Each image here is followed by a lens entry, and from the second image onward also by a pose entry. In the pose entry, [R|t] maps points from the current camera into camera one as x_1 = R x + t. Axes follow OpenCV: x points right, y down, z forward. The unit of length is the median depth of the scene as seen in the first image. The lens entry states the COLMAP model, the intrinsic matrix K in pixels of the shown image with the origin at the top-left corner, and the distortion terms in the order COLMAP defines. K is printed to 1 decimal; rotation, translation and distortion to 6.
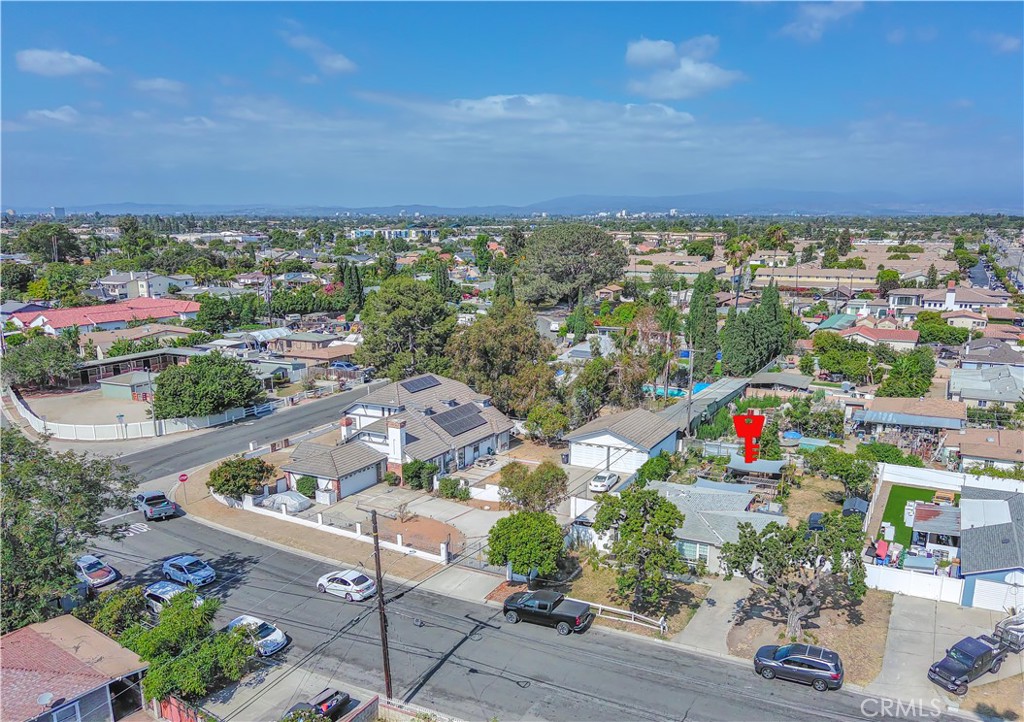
lens RADIAL K [[758.0, 0, 600.3], [0, 758.0, 358.5], [0, 0, 1]] dist [0.015213, -0.017851]
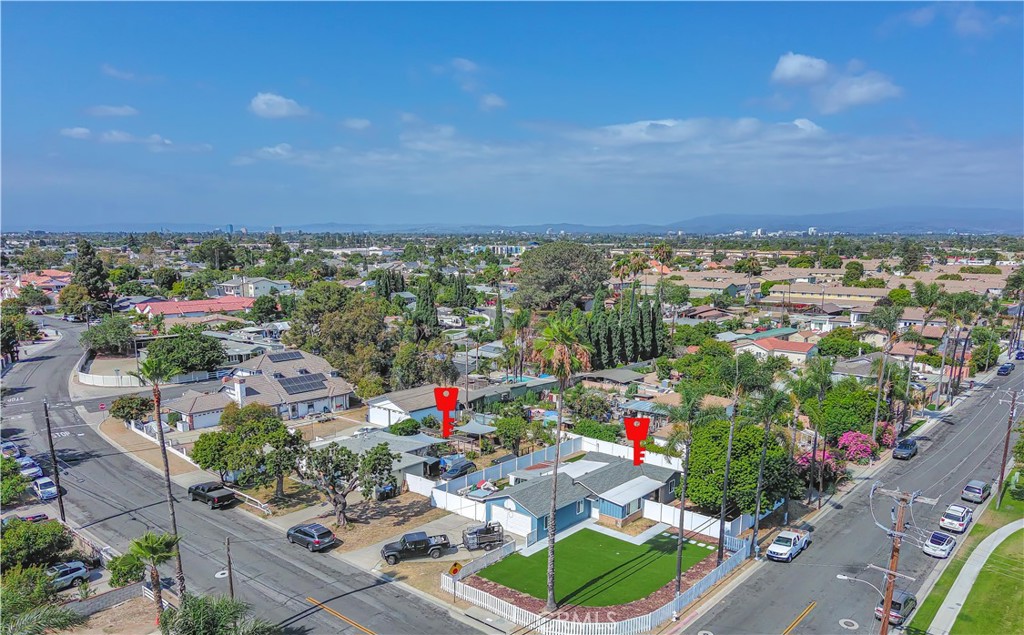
lens RADIAL K [[733.0, 0, 522.3], [0, 733.0, 328.3], [0, 0, 1]] dist [0.023950, -0.017609]
pose [[0.959365, 0.038871, -0.279477, 0.551408], [-0.055054, 0.997216, -0.050286, 0.027480], [0.276744, 0.063629, 0.958835, -0.146297]]
